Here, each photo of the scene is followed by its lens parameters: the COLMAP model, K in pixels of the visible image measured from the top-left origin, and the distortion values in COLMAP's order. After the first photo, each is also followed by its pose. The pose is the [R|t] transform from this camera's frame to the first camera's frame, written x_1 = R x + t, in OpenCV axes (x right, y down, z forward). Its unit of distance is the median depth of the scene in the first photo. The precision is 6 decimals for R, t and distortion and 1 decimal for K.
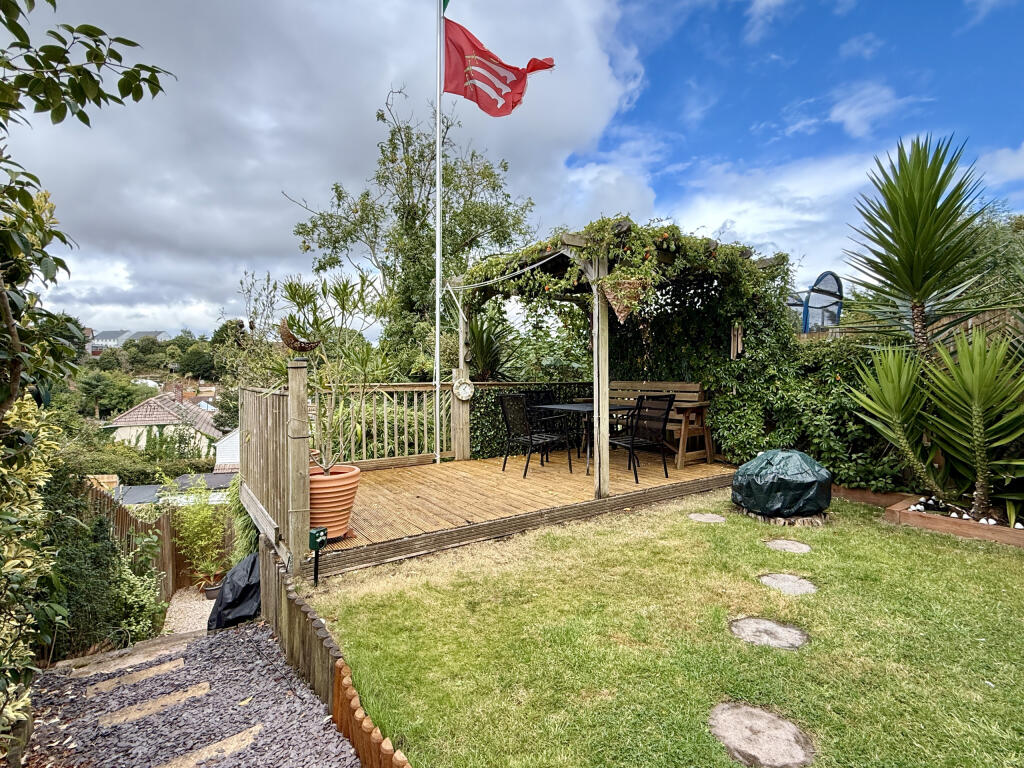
lens RADIAL K [[473.6, 0, 512.0], [0, 473.6, 384.0], [0, 0, 1]] dist [0.001748, 0.000070]
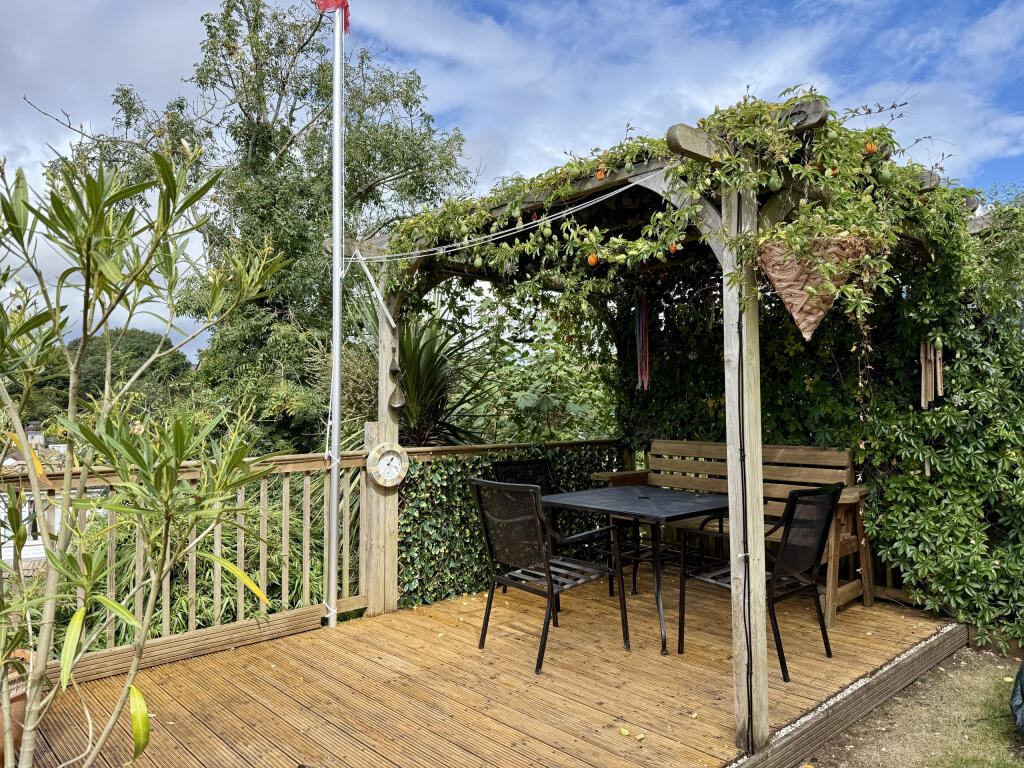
lens RADIAL K [[710.4, 0, 512.0], [0, 710.4, 384.0], [0, 0, 1]] dist [0.116575, -0.139241]
pose [[0.990548, 0.003832, 0.137110, -0.078903], [0.003118, 0.998722, -0.050435, -0.035660], [-0.137128, 0.050386, 0.989271, 0.253831]]
